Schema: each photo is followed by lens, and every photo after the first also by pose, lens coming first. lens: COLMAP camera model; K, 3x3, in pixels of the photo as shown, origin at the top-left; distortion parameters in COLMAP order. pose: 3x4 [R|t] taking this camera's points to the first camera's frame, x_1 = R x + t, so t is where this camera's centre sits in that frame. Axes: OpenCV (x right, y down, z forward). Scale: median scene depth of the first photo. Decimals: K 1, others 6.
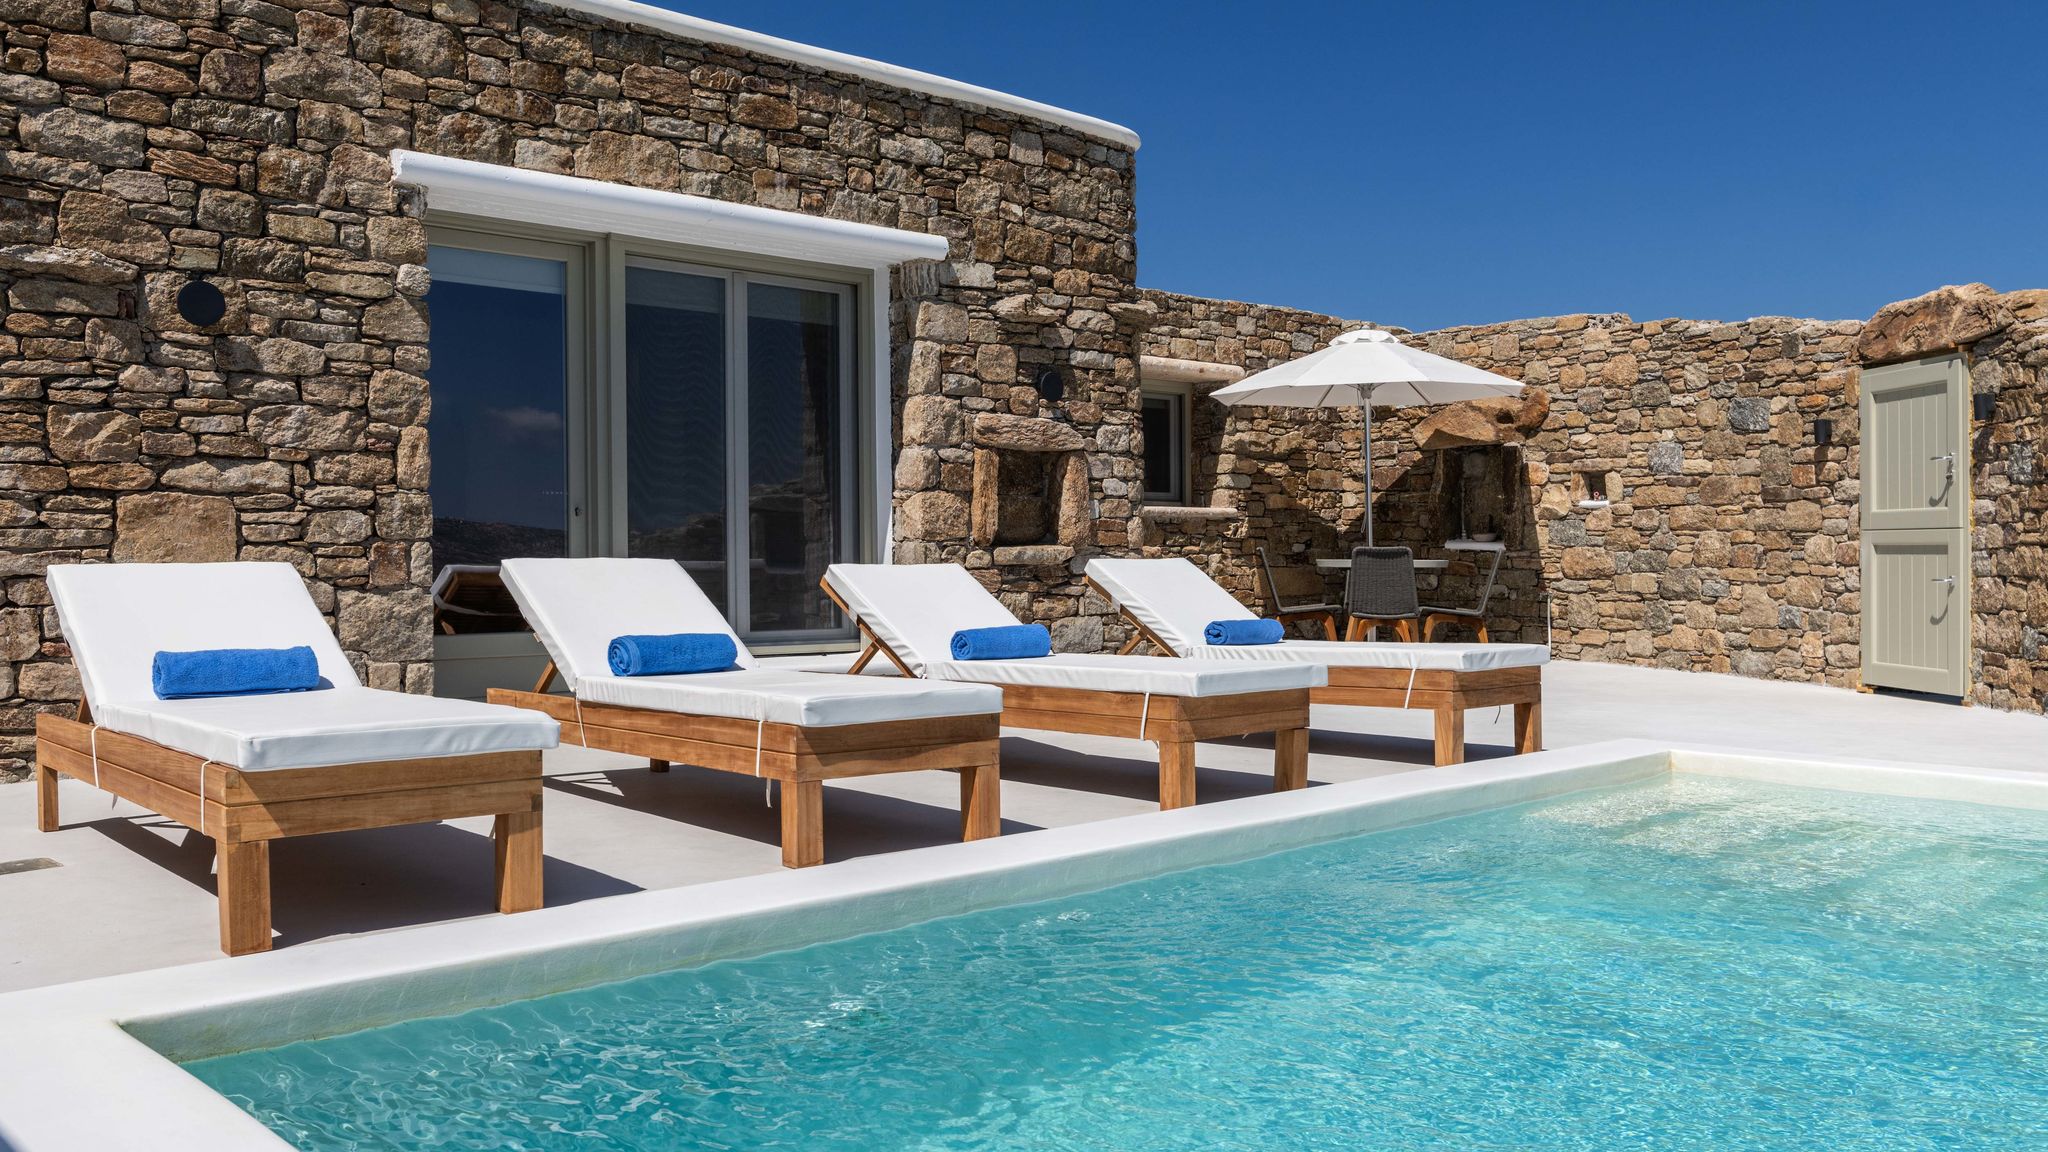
lens RADIAL K [[1668.9, 0, 922.1], [0, 1668.9, 560.3], [0, 0, 1]] dist [0.003163, -0.003168]
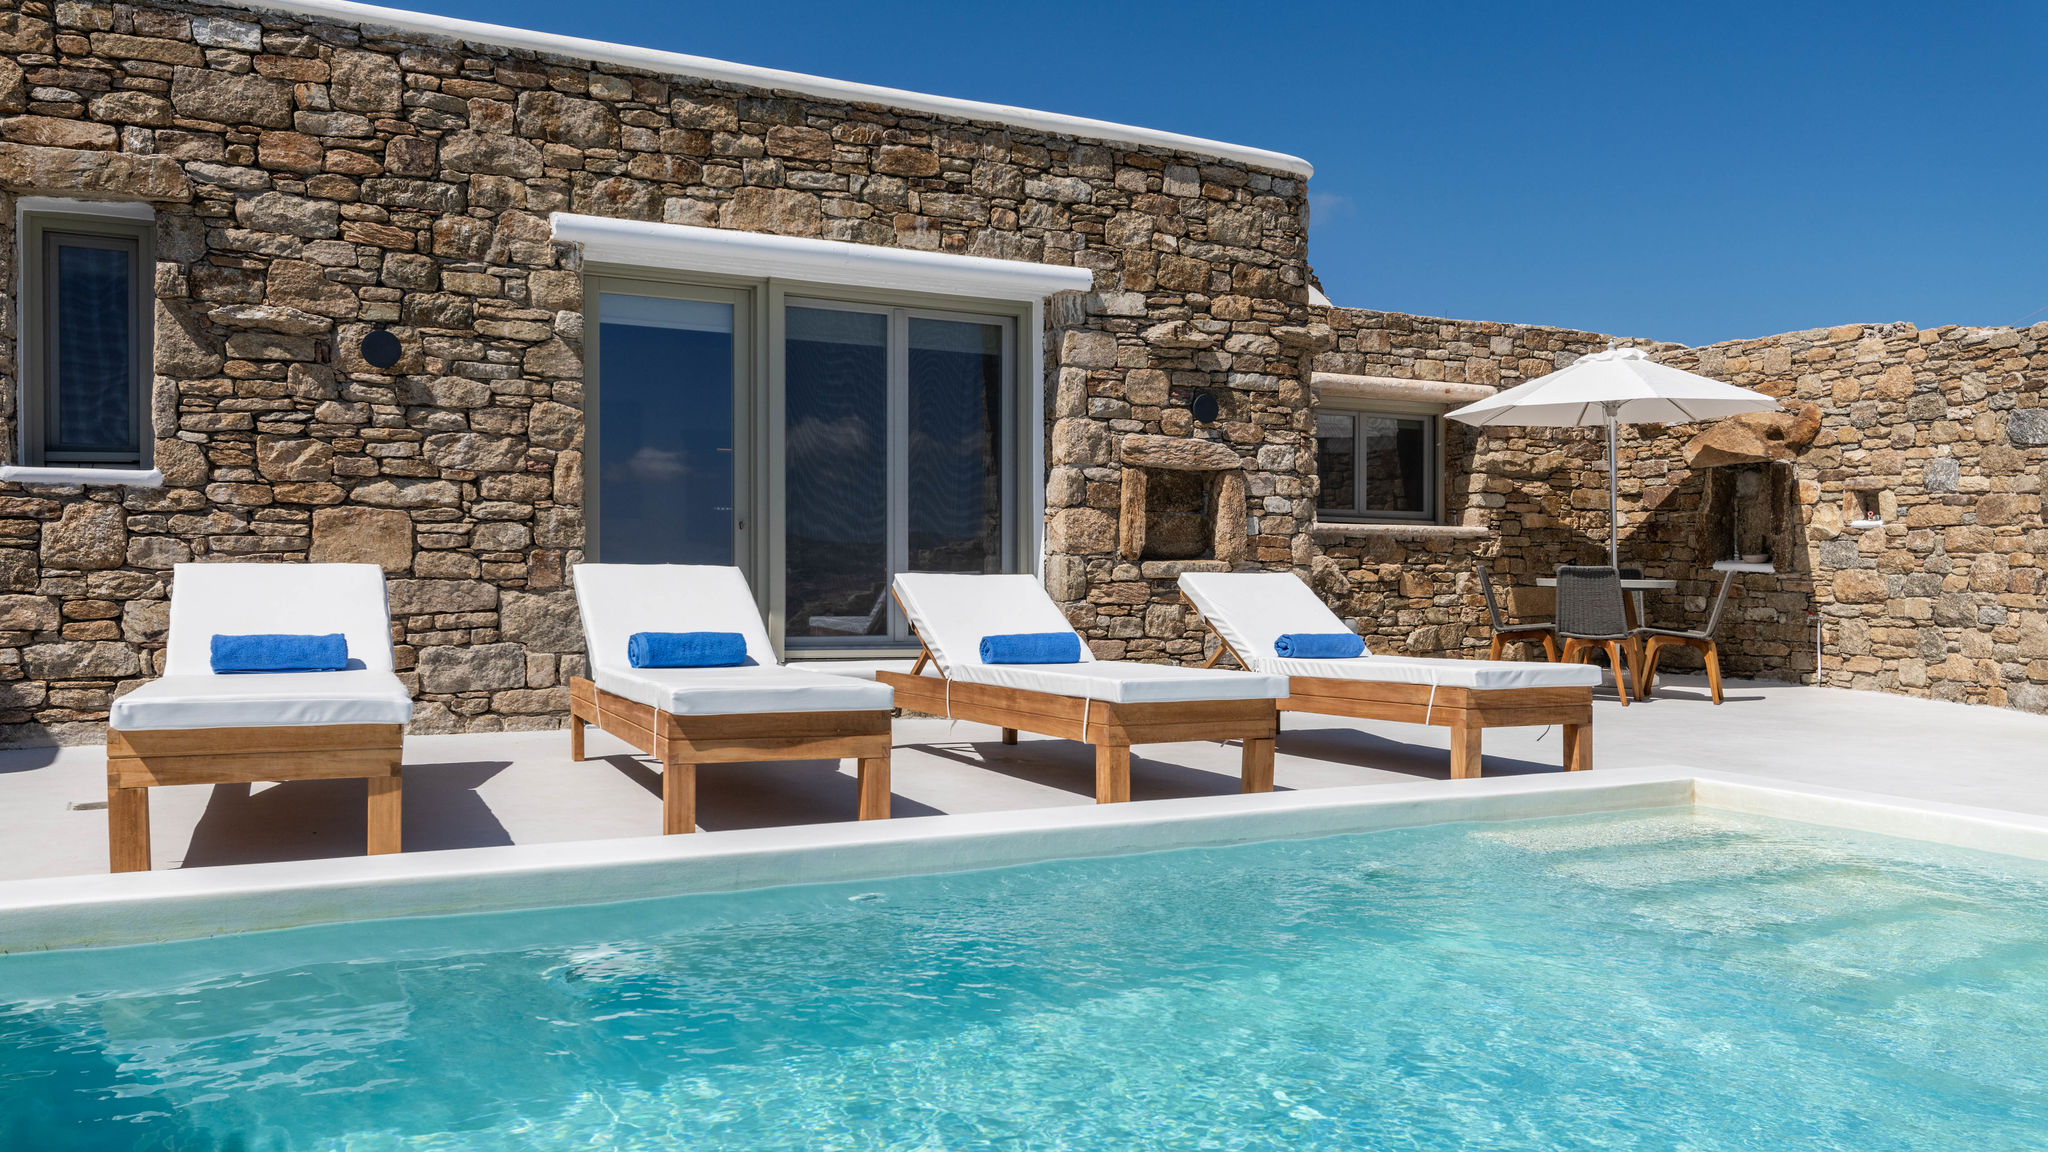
lens RADIAL K [[1530.0, 0, 951.2], [0, 1530.0, 583.0], [0, 0, 1]] dist [0.003208, -0.002723]
pose [[0.964575, 0.013887, -0.263443, 0.213066], [-0.012803, 0.999901, 0.005833, 0.002166], [0.263498, -0.002254, 0.964657, 0.039009]]
